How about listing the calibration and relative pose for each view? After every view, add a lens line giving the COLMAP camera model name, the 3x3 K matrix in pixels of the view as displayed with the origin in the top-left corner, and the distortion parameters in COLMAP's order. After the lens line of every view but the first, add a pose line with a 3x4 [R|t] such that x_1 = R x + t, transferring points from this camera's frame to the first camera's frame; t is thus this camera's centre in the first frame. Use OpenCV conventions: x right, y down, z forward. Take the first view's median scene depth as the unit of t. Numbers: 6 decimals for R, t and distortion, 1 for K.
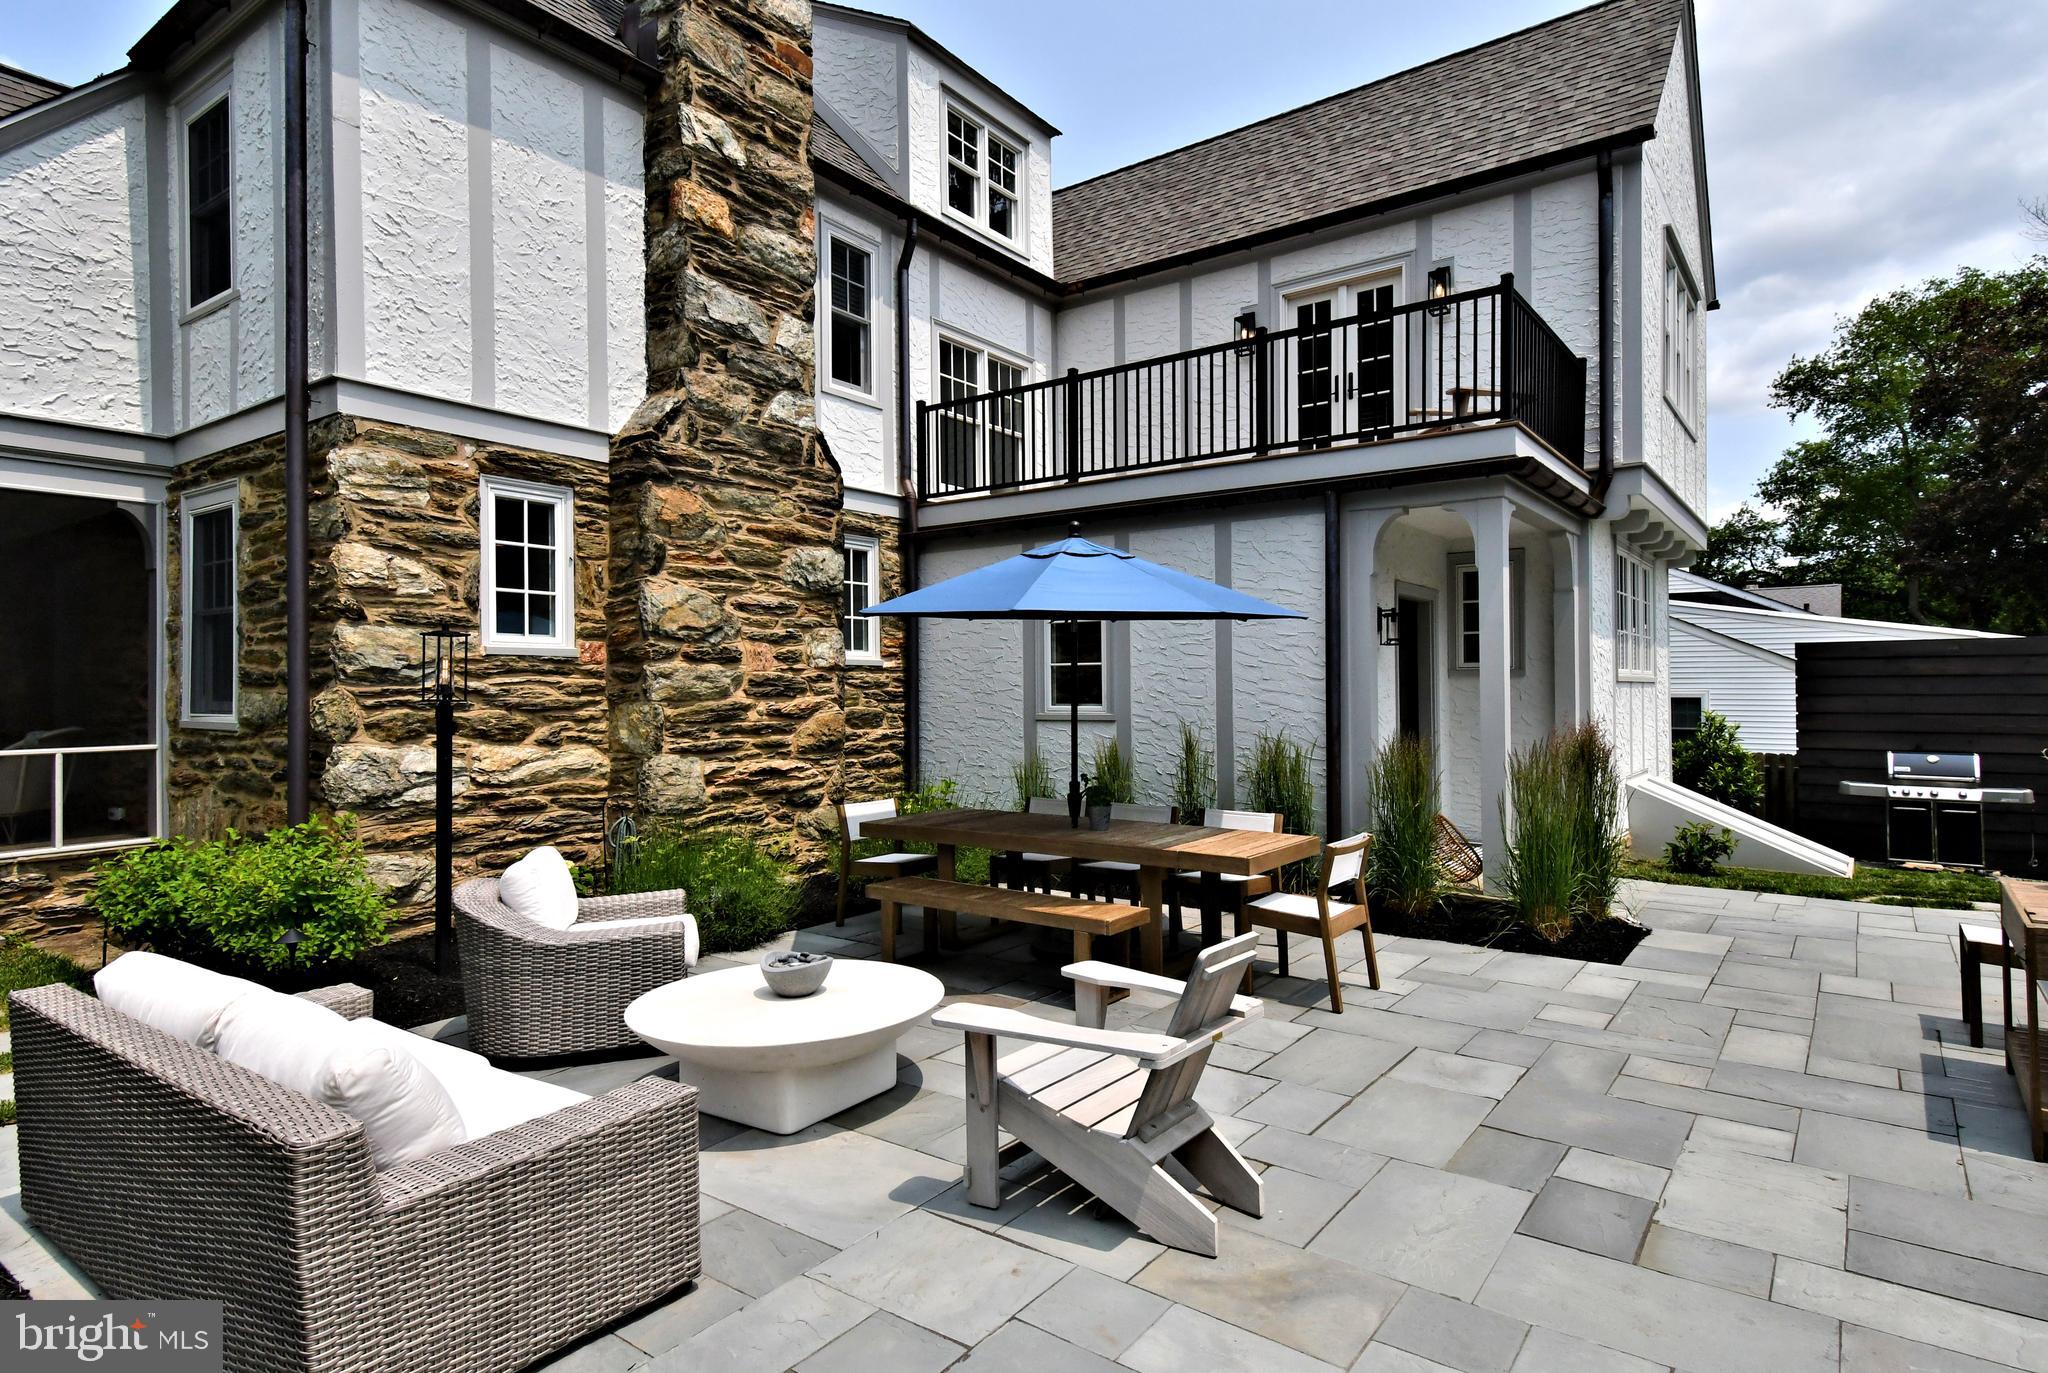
lens RADIAL K [[1115.4, 0, 1025.6], [0, 1115.4, 688.1], [0, 0, 1]] dist [0.045380, -0.004992]
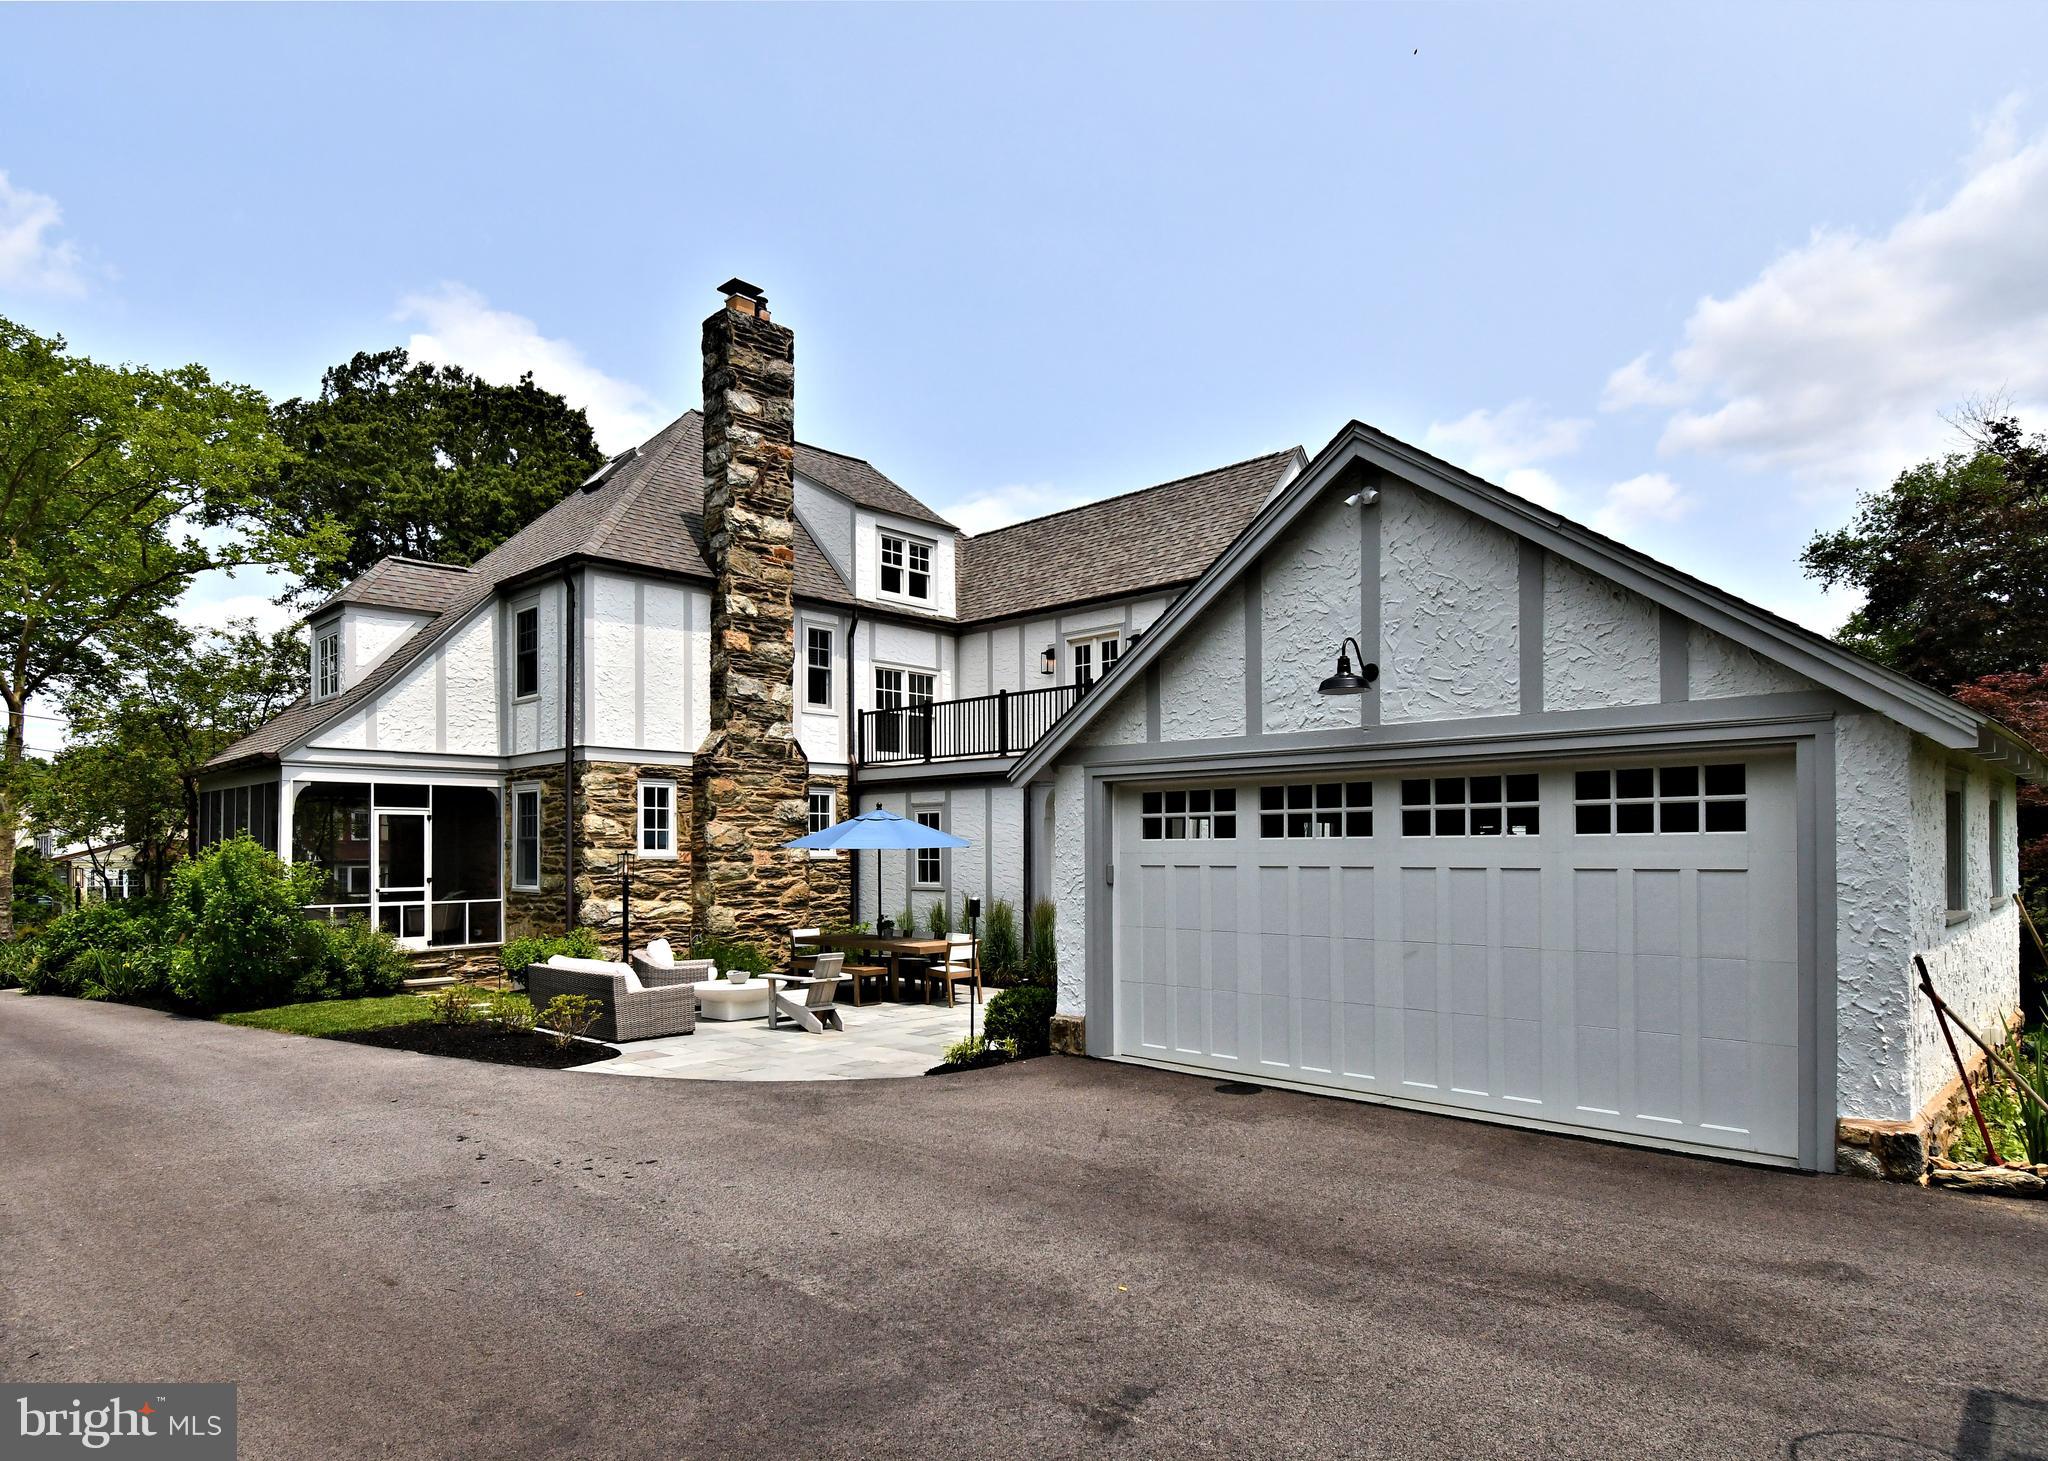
lens RADIAL K [[2377.7, 0, 1023.6], [0, 2377.7, 733.9], [0, 0, 1]] dist [0.006577, 0.000000]
pose [[0.964256, -0.011930, -0.264703, 1.374780], [0.003916, 0.999518, -0.030781, -0.119485], [0.264943, 0.028644, 0.963838, -3.058370]]
